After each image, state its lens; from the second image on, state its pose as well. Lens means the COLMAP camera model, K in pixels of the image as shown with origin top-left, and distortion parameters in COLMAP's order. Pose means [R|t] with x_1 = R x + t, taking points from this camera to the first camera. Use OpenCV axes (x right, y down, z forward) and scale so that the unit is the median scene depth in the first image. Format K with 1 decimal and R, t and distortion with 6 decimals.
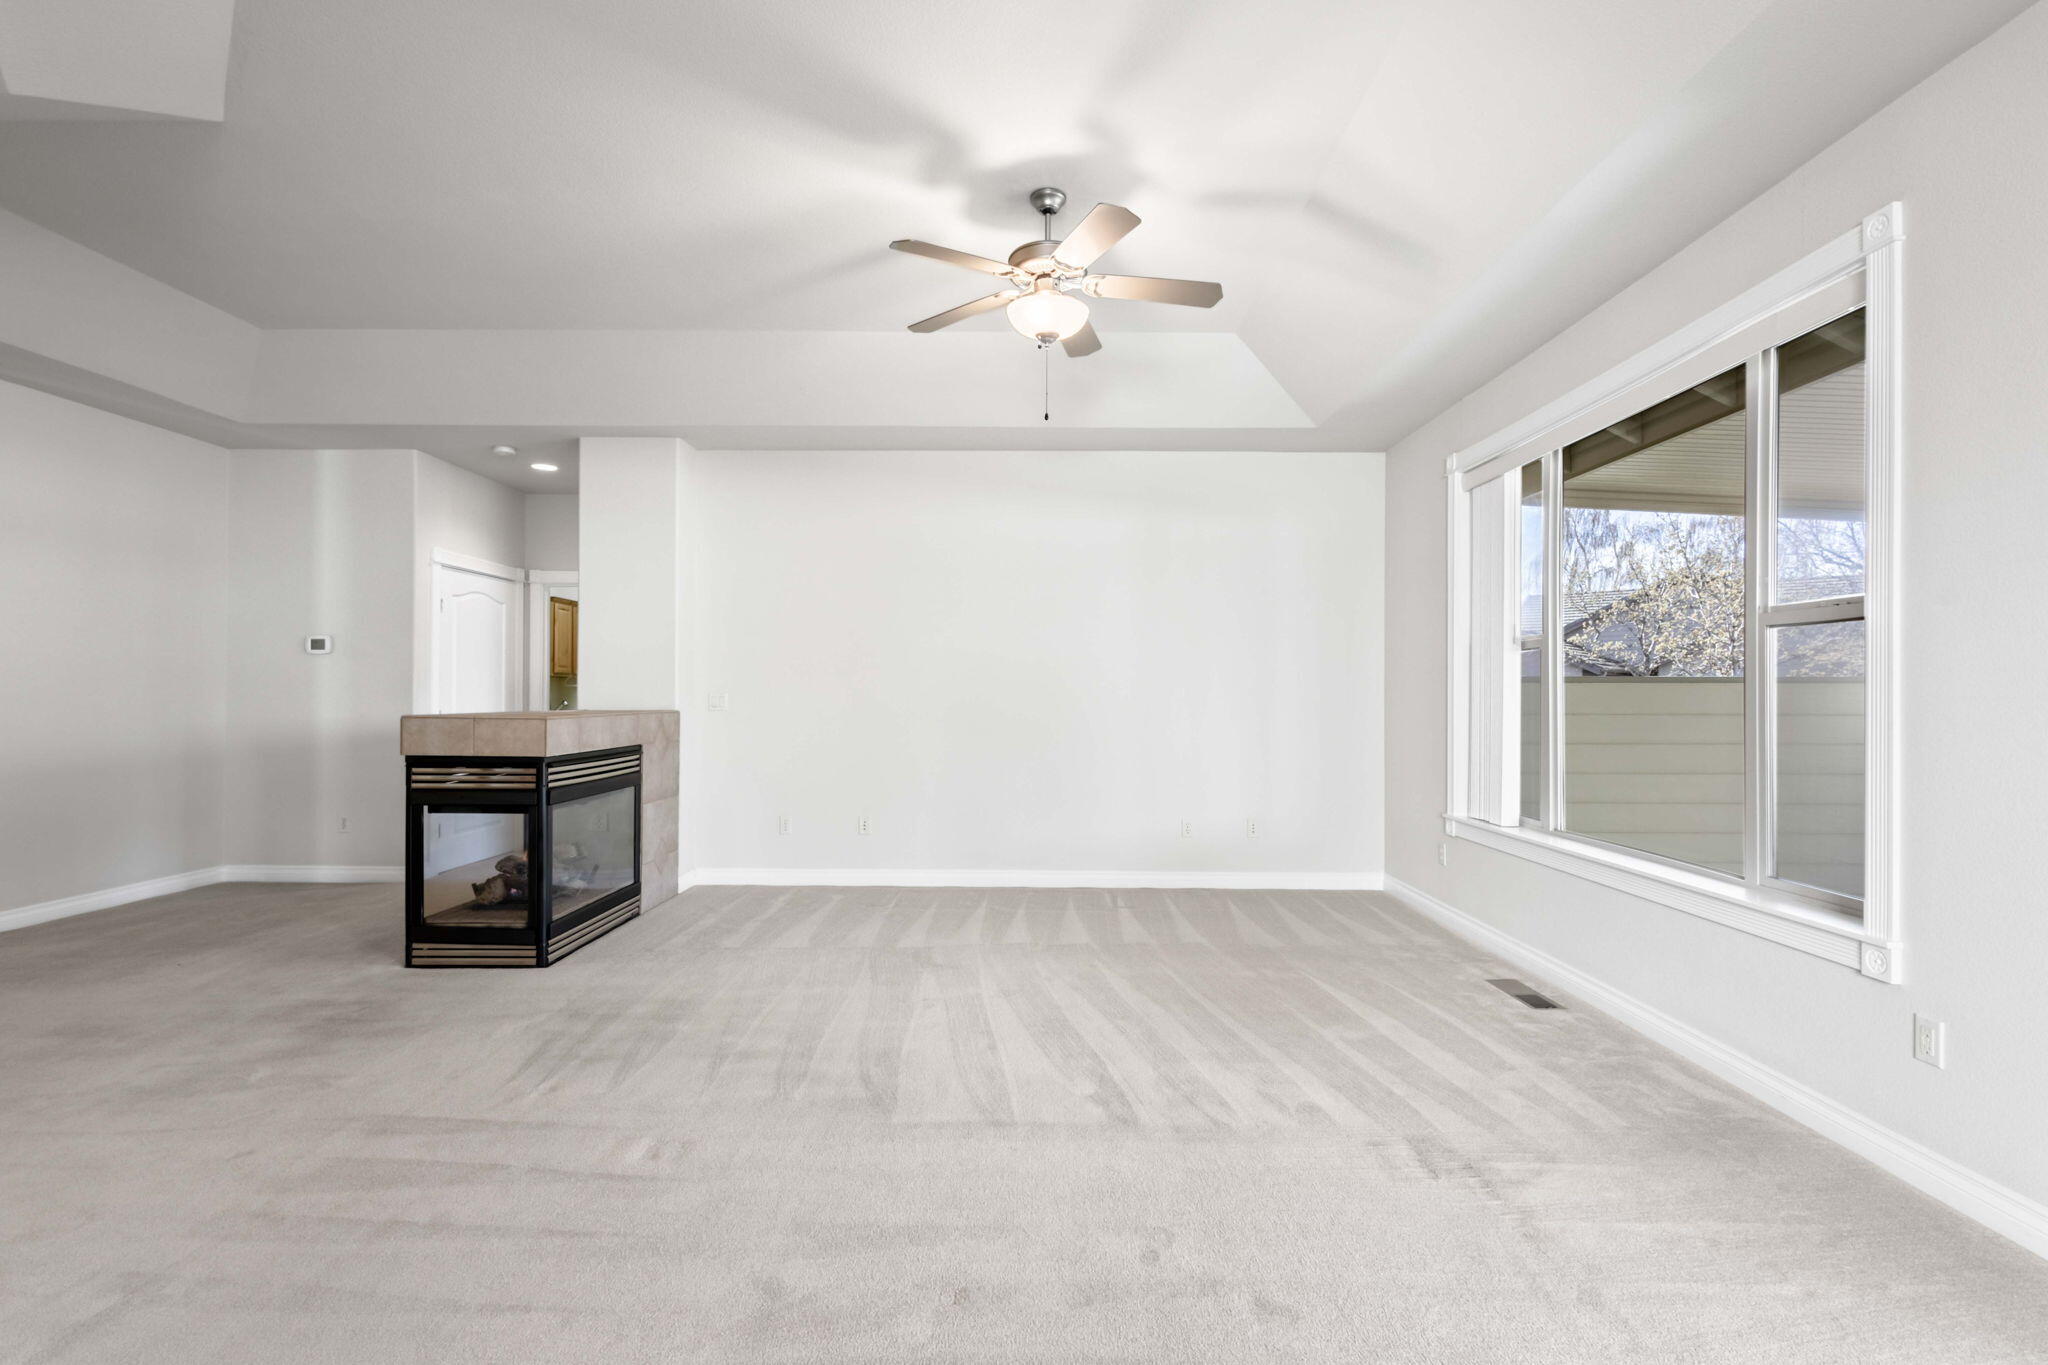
lens RADIAL K [[946.6, 0, 1023.1], [0, 946.6, 689.8], [0, 0, 1]] dist [0.010174, -0.000526]
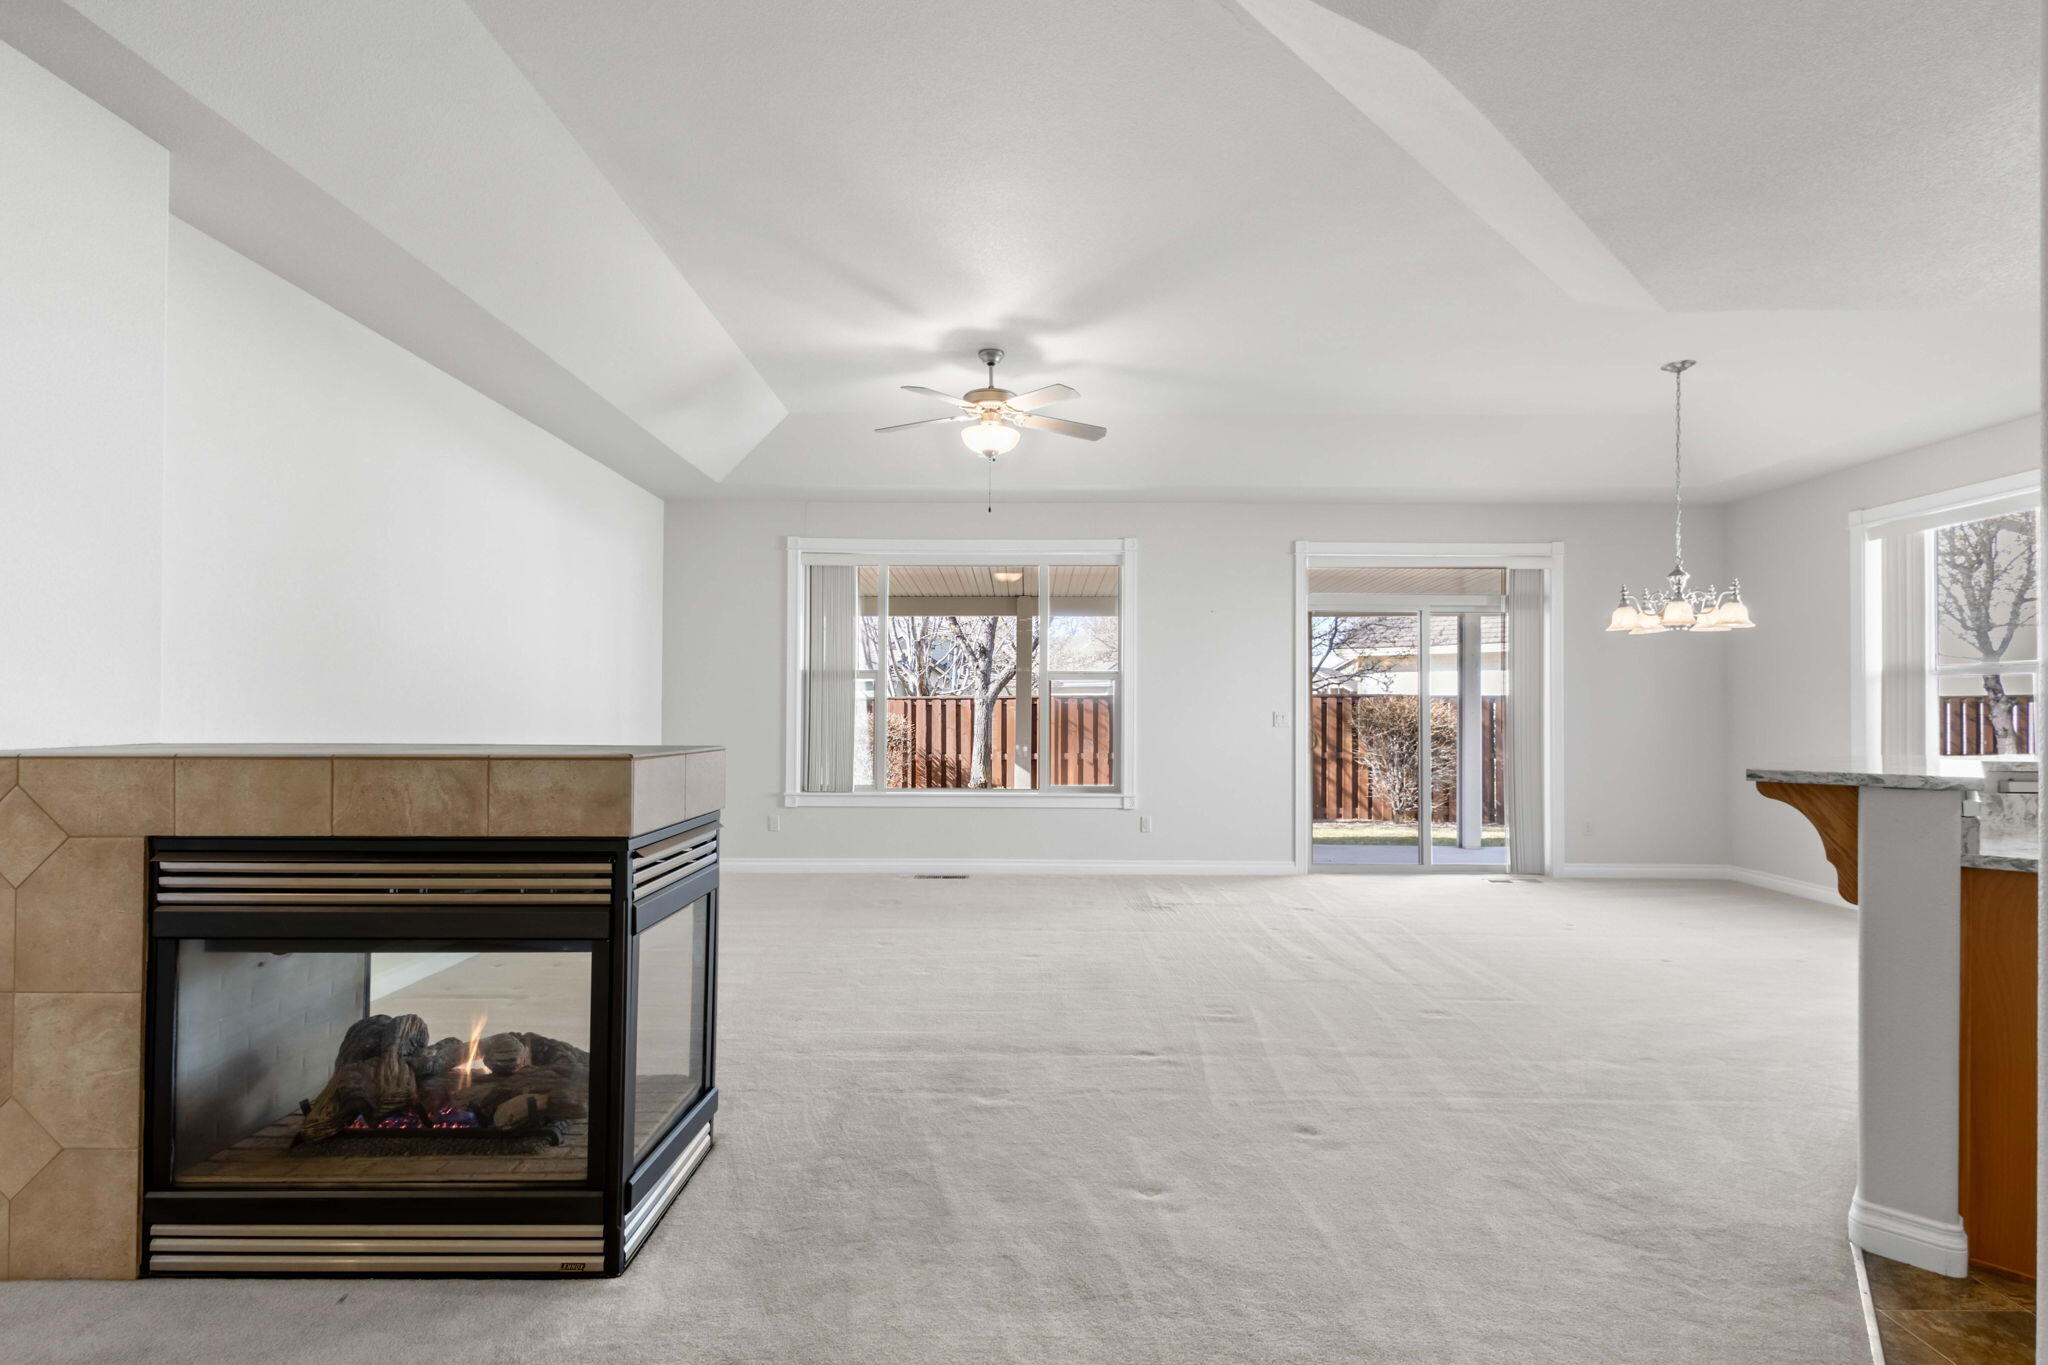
lens RADIAL K [[946.6, 0, 1023.1], [0, 946.6, 689.8], [0, 0, 1]] dist [0.010174, -0.000526]
pose [[-0.013889, 0.016605, 0.999766, -1.138316], [-0.010663, 0.999803, -0.016754, -0.000616], [-0.999847, -0.010893, -0.013709, 0.806212]]
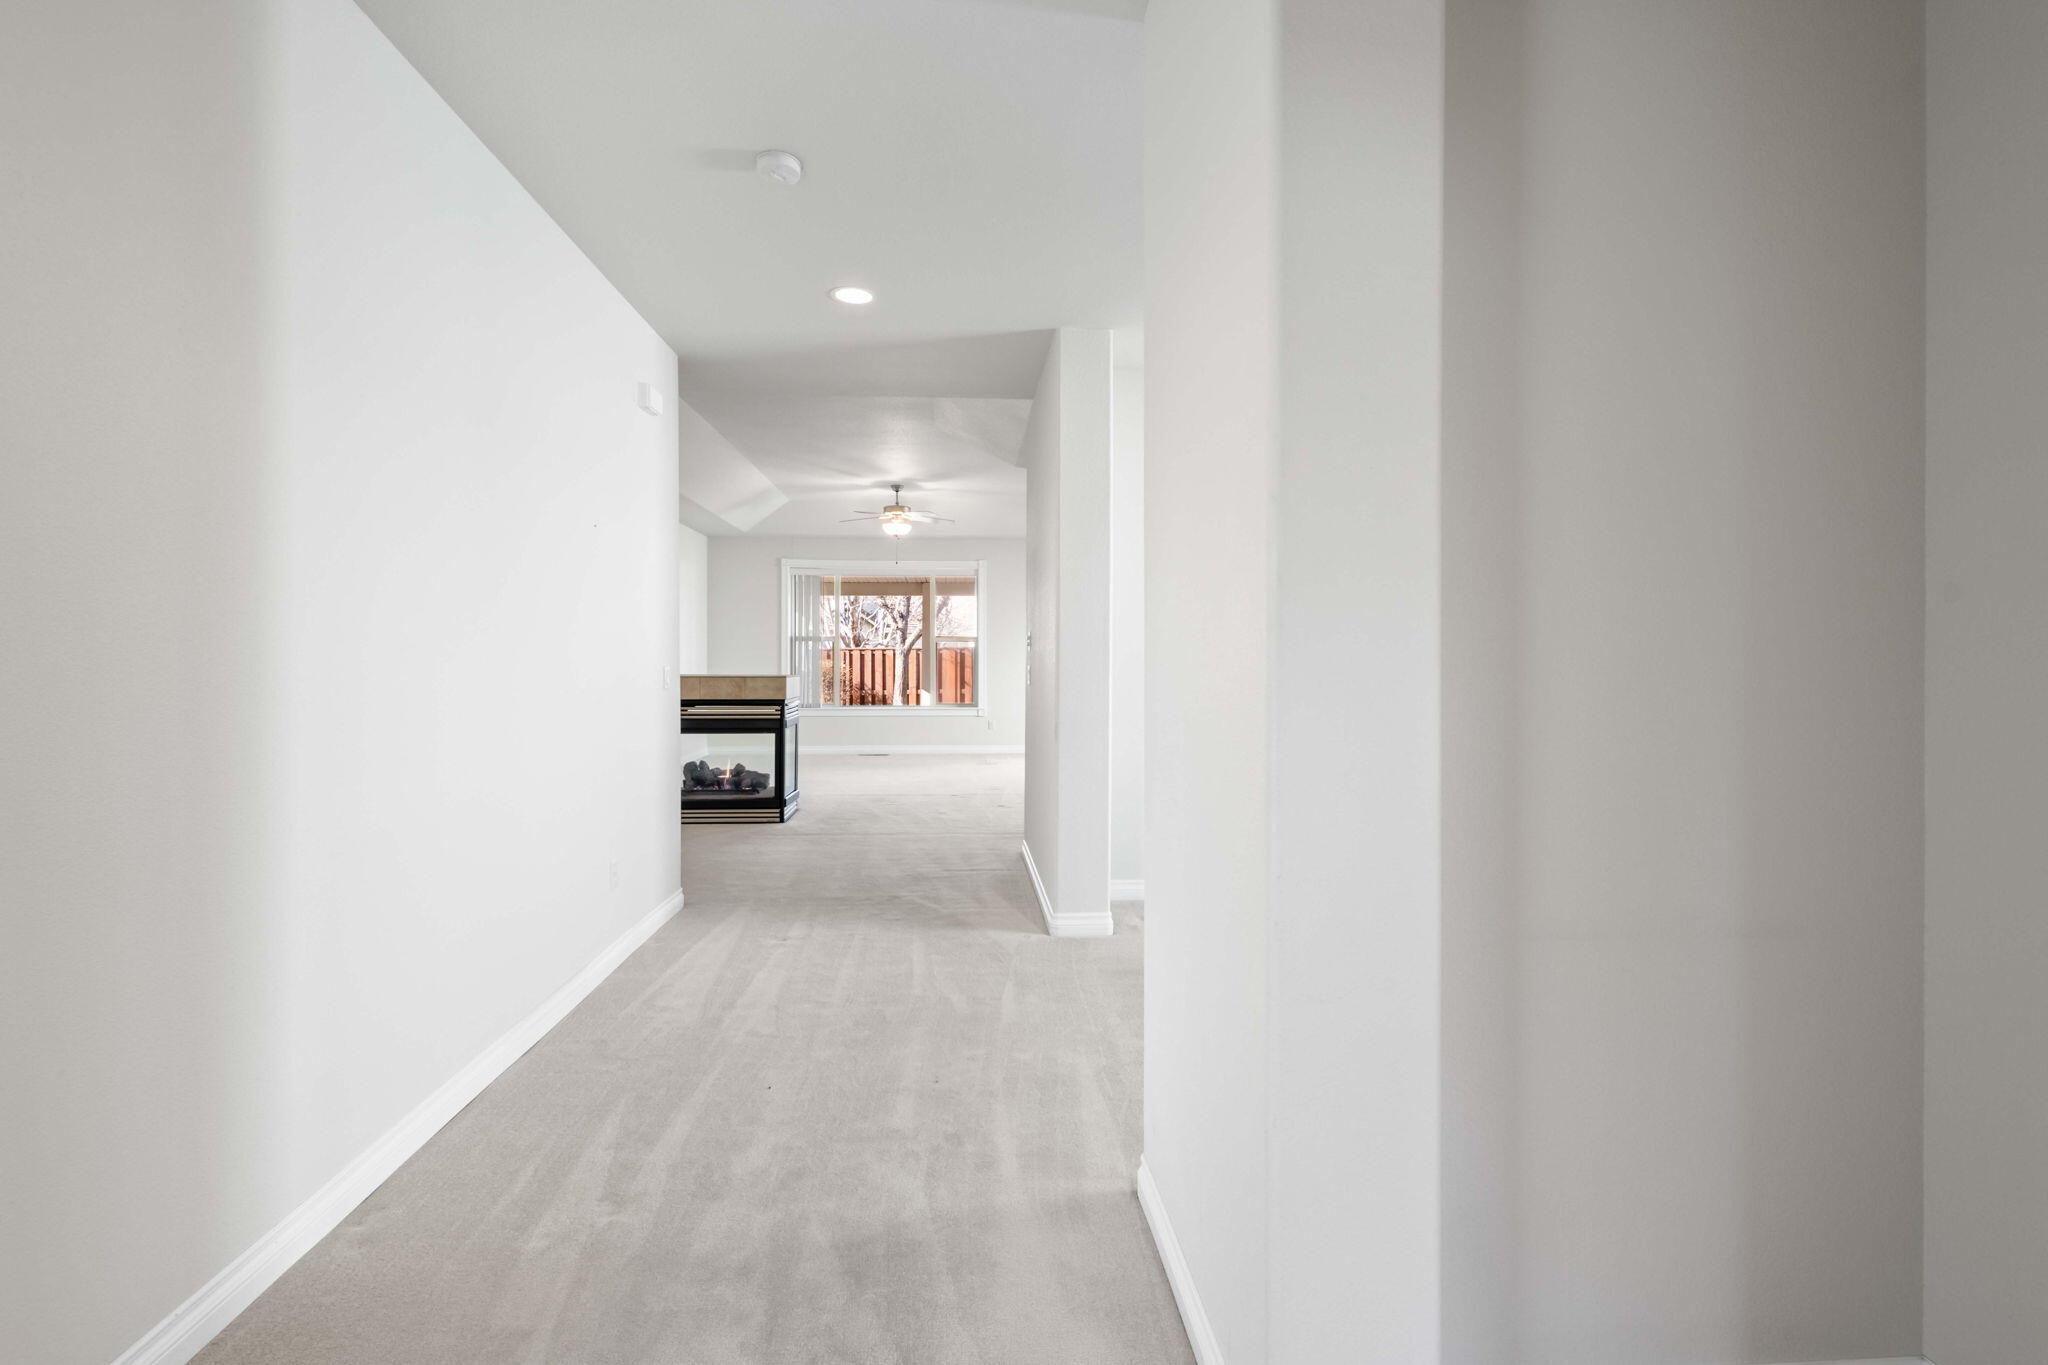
lens RADIAL K [[953.9, 0, 1021.0], [0, 953.9, 678.2], [0, 0, 1]] dist [0.010487, -0.000178]
pose [[-0.085521, -0.029343, 0.995904, -2.402063], [-0.009546, 0.999544, 0.028630, -0.022428], [-0.996291, -0.007059, -0.085762, 0.726584]]
